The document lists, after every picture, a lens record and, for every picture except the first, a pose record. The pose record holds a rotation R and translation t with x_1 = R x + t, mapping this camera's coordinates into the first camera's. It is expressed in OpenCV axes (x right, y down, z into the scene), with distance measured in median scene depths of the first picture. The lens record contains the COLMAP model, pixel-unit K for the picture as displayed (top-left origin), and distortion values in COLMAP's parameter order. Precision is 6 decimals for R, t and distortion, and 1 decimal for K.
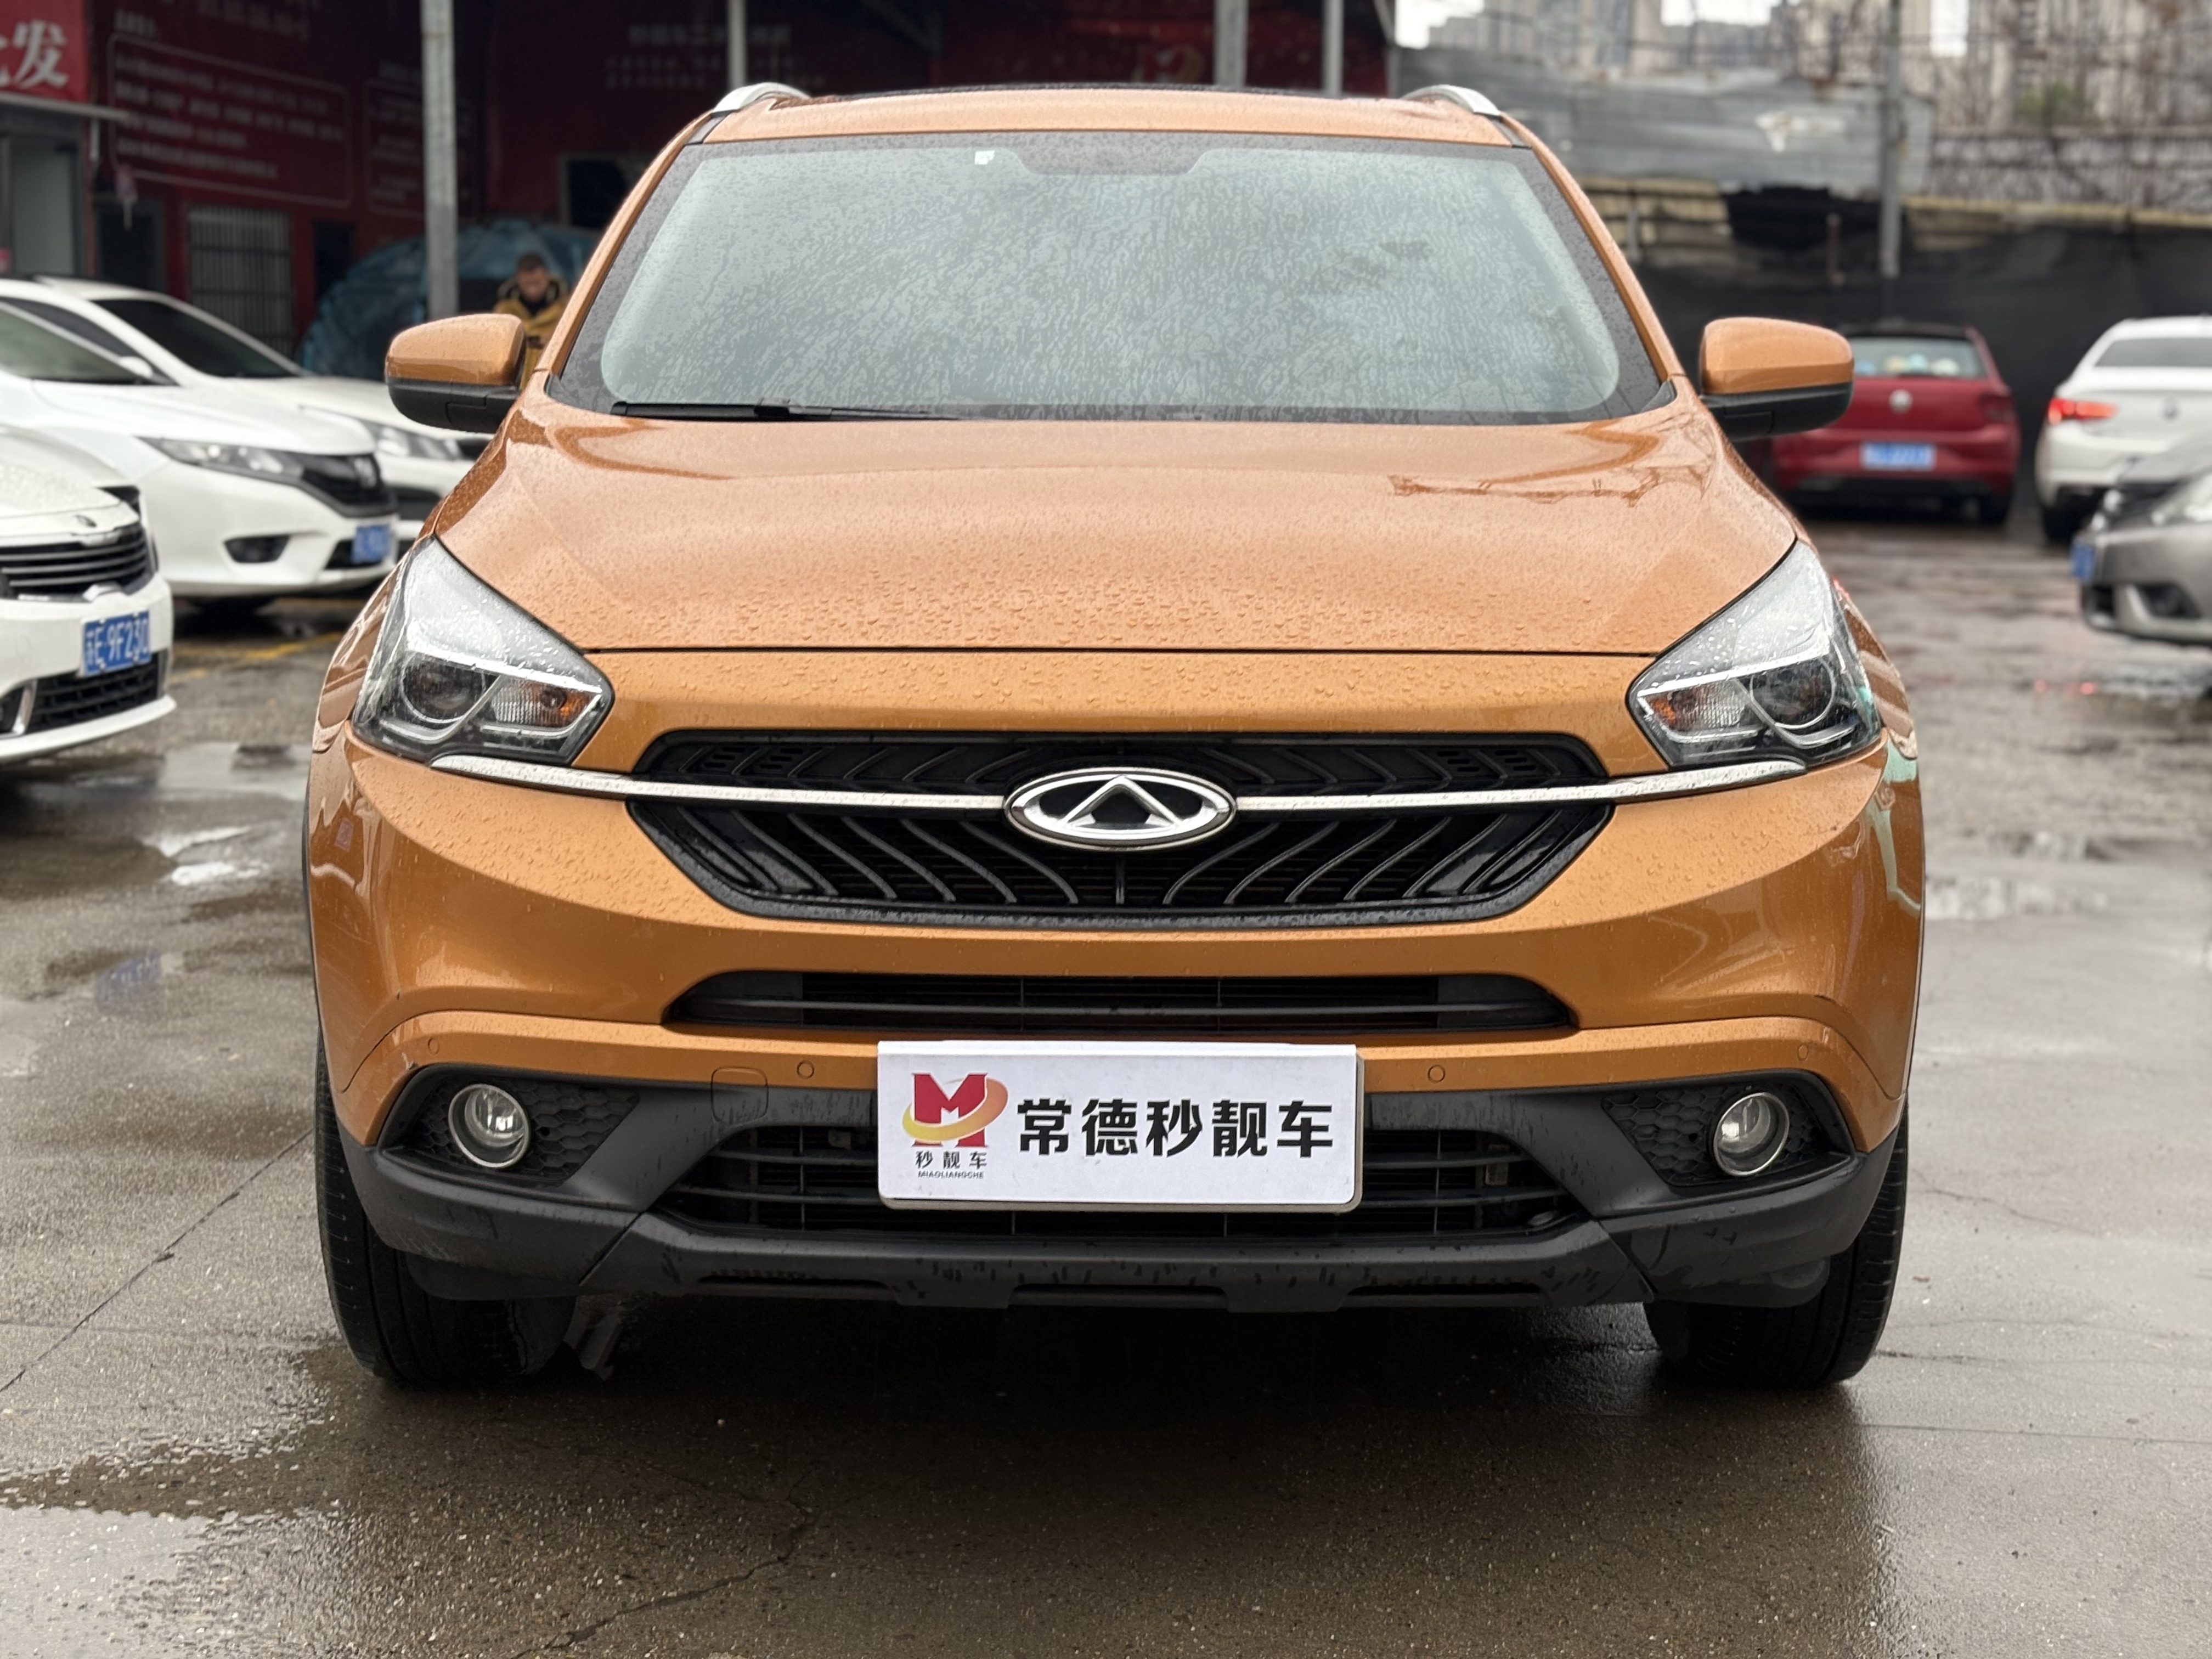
lens RADIAL K [[3351.1, 0, 1106.0], [0, 3351.1, 829.5], [0, 0, 1]] dist [0.204934, -1.068647]
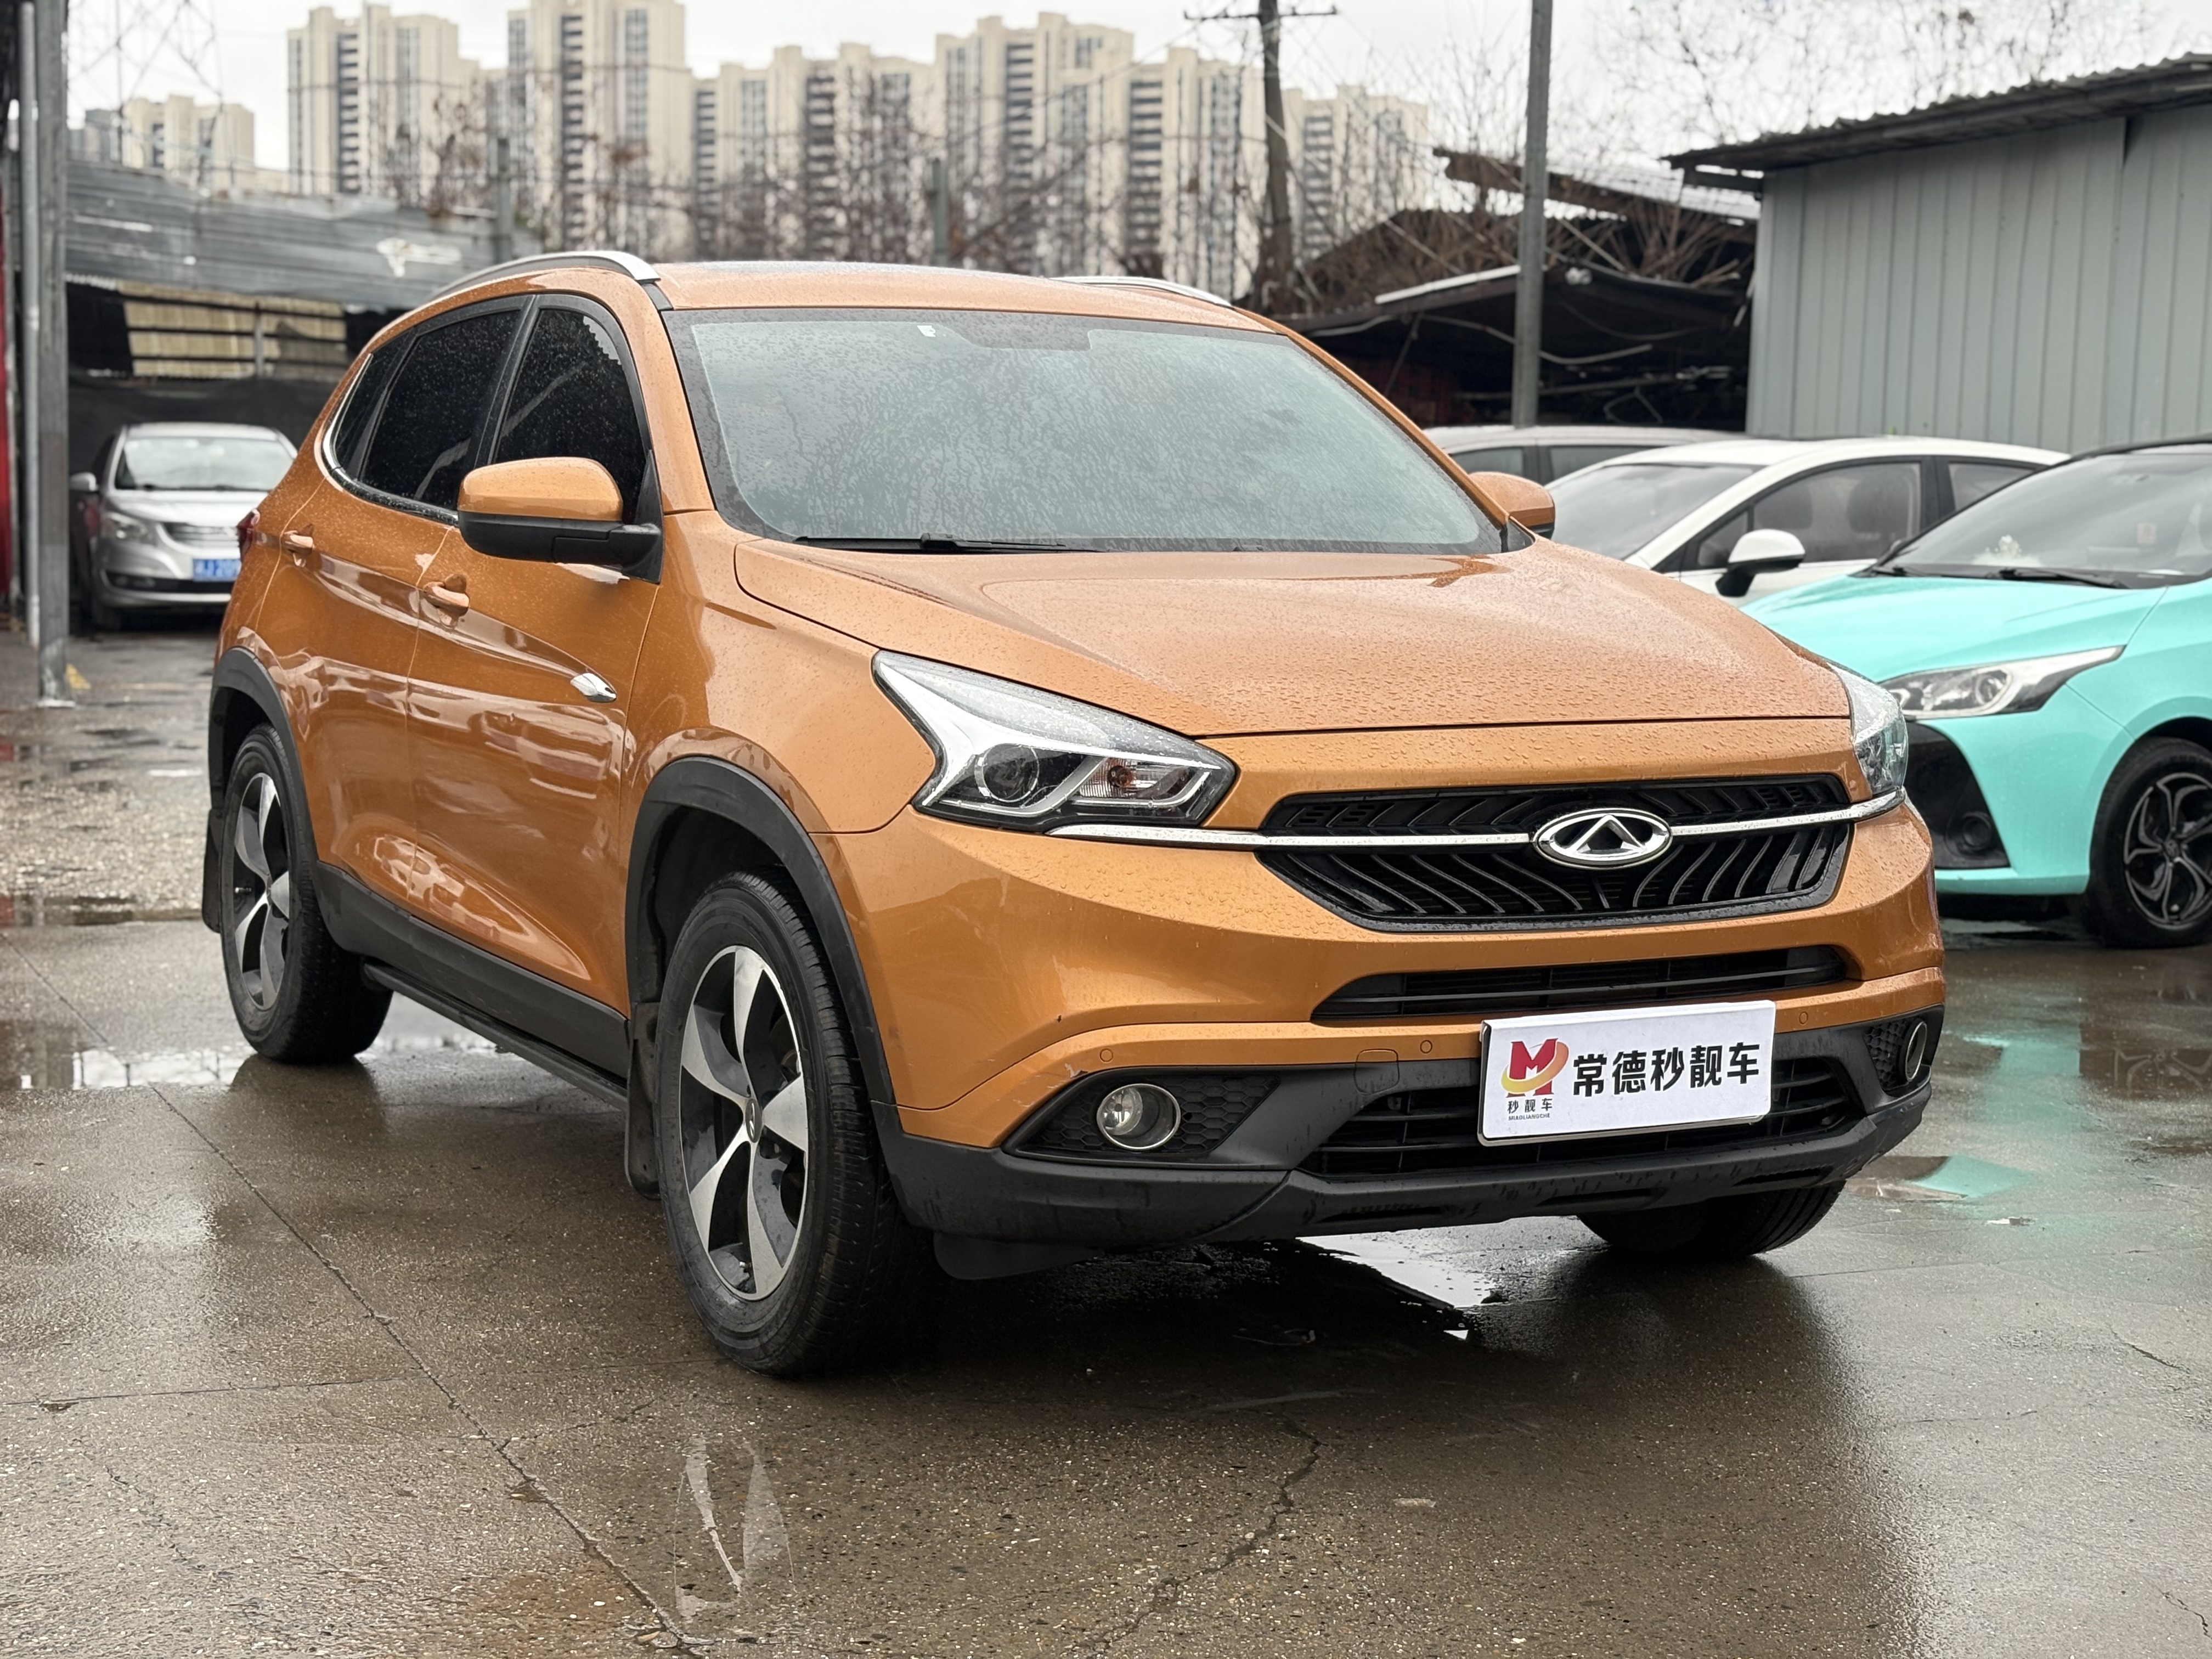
lens RADIAL K [[3339.8, 0, 1105.5], [0, 3339.8, 792.3], [0, 0, 1]] dist [0.184404, -0.041324]
pose [[0.878314, -0.037519, 0.476609, -0.817713], [0.057668, 0.997951, -0.027713, 0.001112], [-0.474593, 0.051826, 0.878678, -0.099026]]
